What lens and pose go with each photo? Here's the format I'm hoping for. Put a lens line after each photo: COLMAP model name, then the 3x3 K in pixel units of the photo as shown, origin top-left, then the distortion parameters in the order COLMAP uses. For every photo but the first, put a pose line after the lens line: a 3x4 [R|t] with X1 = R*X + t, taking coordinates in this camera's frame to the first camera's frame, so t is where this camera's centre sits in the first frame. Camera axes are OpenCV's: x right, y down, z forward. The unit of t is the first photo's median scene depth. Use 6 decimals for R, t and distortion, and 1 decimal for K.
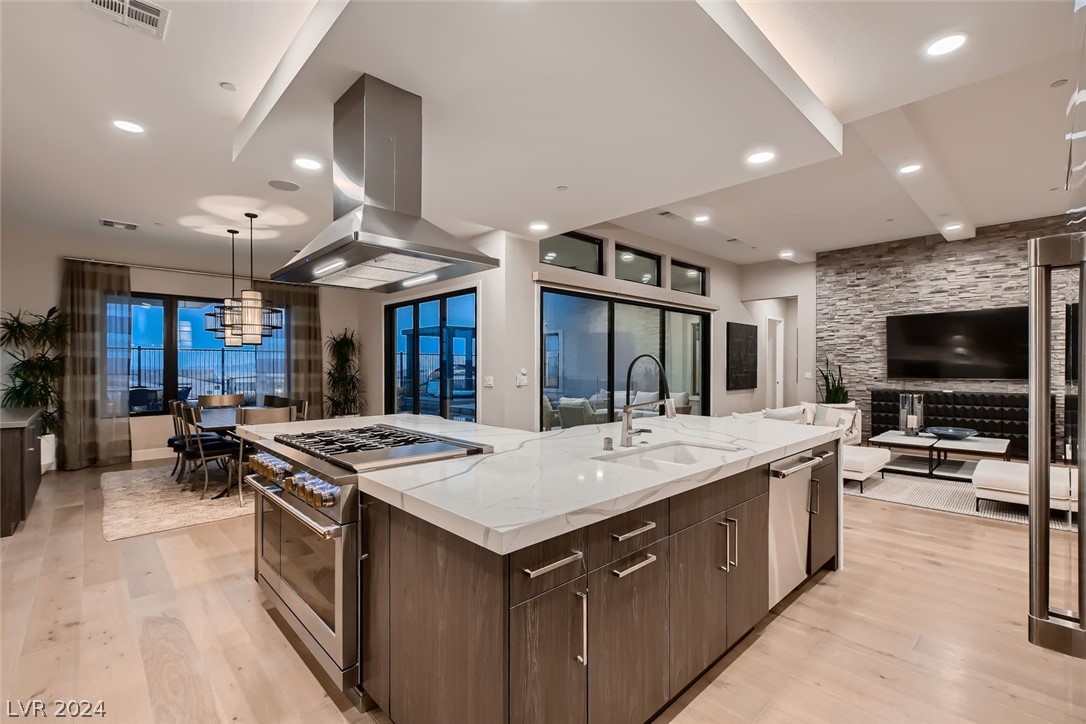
lens RADIAL K [[475.0, 0, 534.2], [0, 475.0, 364.5], [0, 0, 1]] dist [0.005429, -0.001347]
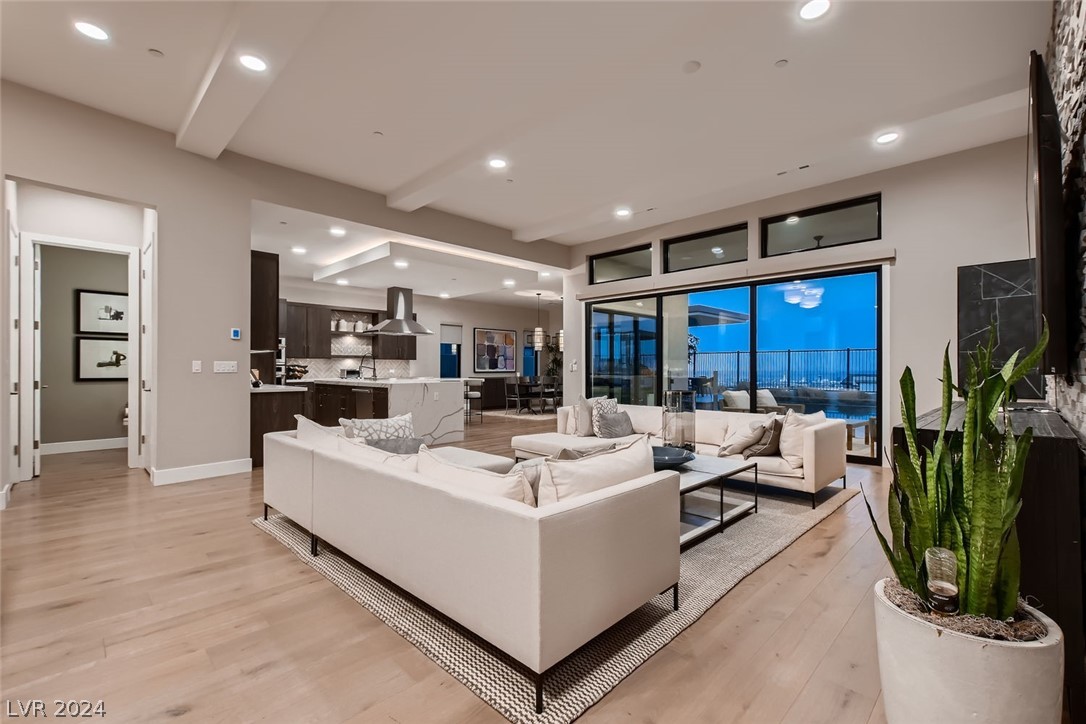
lens RADIAL K [[475.0, 0, 537.5], [0, 475.0, 363.9], [0, 0, 1]] dist [0.005429, -0.001347]
pose [[0.023133, -0.009679, -0.999686, 1.060547], [0.002053, 0.999951, -0.009634, 0.024348], [0.999730, -0.001829, 0.023152, 0.596574]]
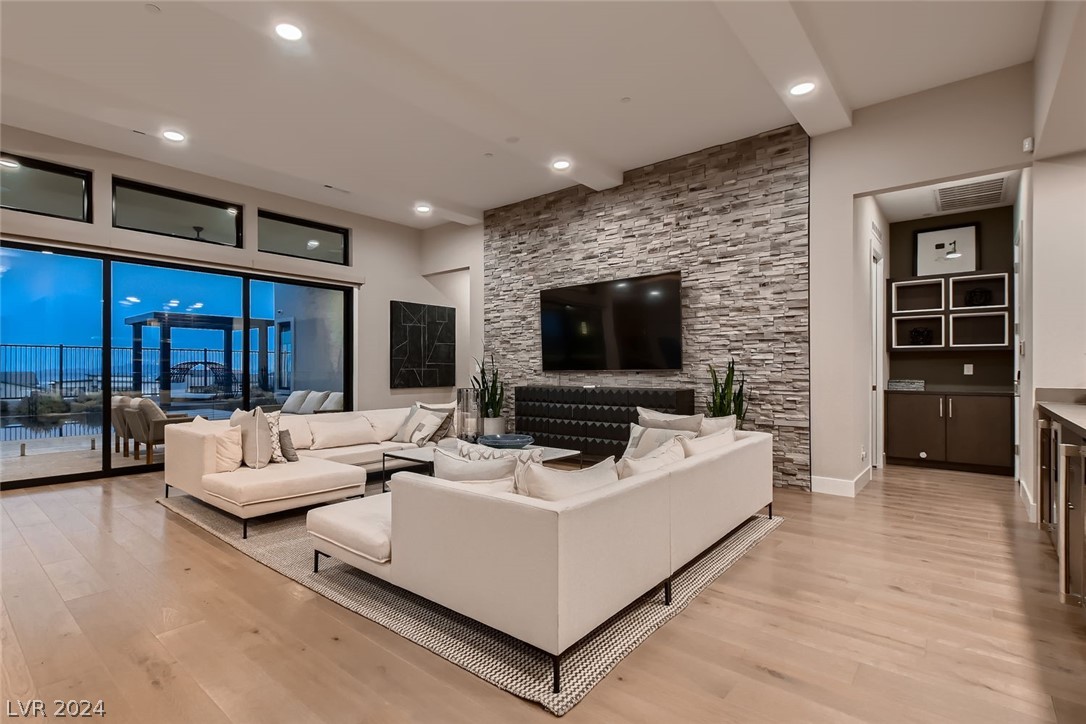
lens RADIAL K [[475.0, 0, 549.0], [0, 475.0, 367.4], [0, 0, 1]] dist [0.005429, -0.001347]
pose [[0.996272, -0.005057, 0.086116, 0.677670], [0.005035, 0.999987, 0.000470, 0.022741], [-0.086117, -0.000035, 0.996285, 0.230653]]
